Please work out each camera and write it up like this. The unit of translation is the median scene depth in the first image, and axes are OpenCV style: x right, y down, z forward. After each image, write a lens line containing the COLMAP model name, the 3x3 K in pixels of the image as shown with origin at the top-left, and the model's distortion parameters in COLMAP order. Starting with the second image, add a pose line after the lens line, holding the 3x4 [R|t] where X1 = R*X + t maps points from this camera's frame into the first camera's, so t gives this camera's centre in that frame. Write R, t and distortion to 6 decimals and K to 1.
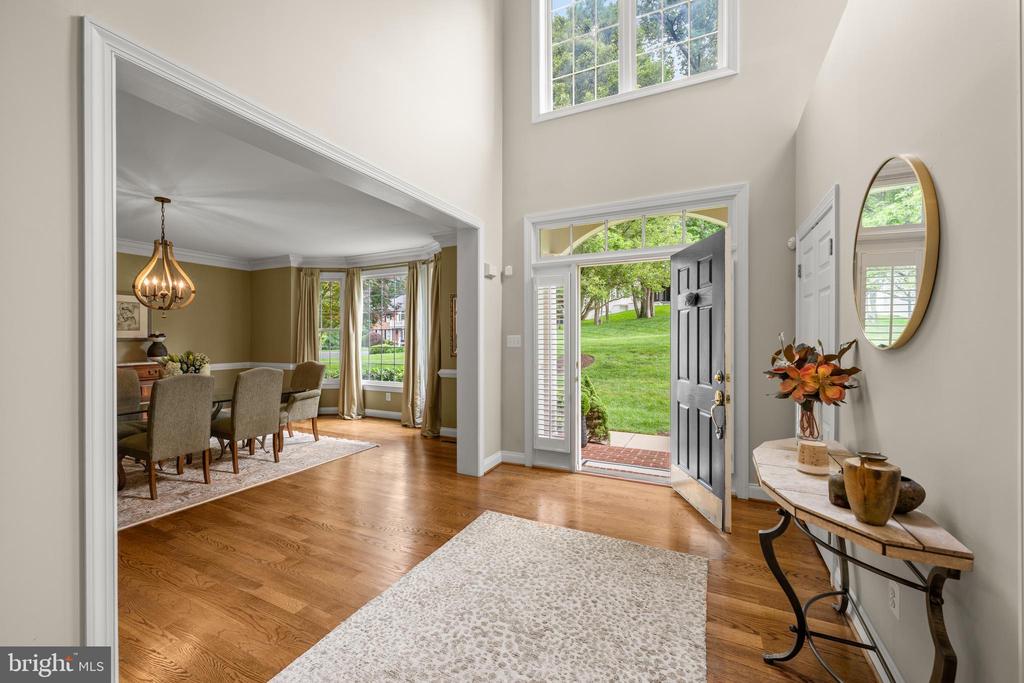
lens RADIAL K [[405.3, 0, 511.4], [0, 405.3, 338.8], [0, 0, 1]] dist [-0.001727, 0.000012]
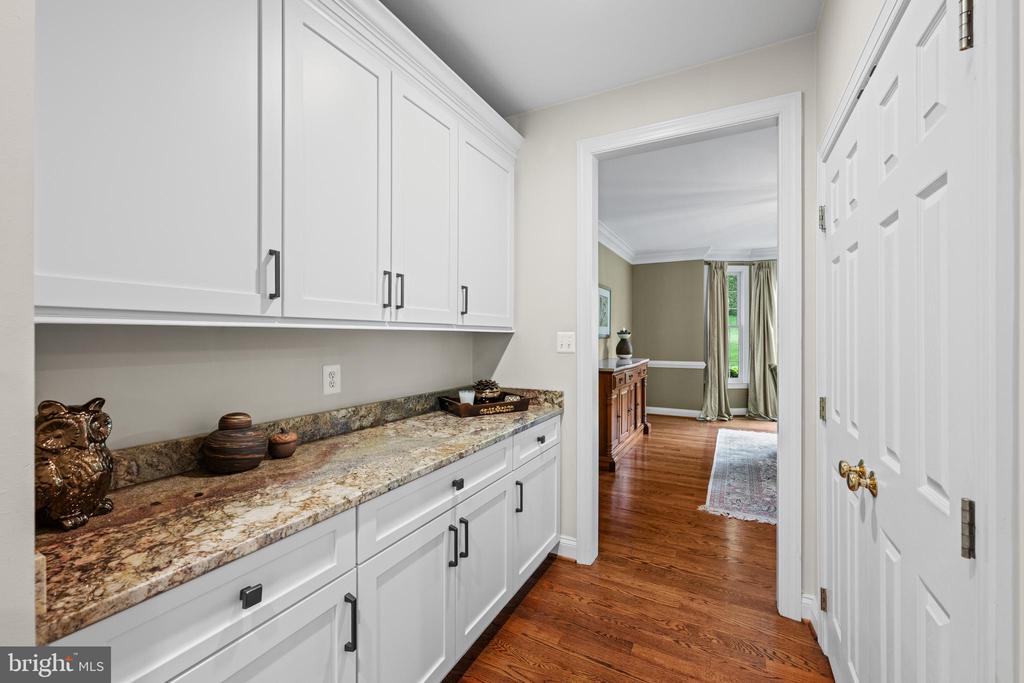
lens RADIAL K [[412.9, 0, 517.8], [0, 412.9, 338.8], [0, 0, 1]] dist [-0.000668, -0.000028]
pose [[0.999624, -0.002166, -0.027337, -1.175972], [0.002180, 0.999998, 0.000480, 0.007110], [0.027335, -0.000539, 0.999626, 0.026759]]
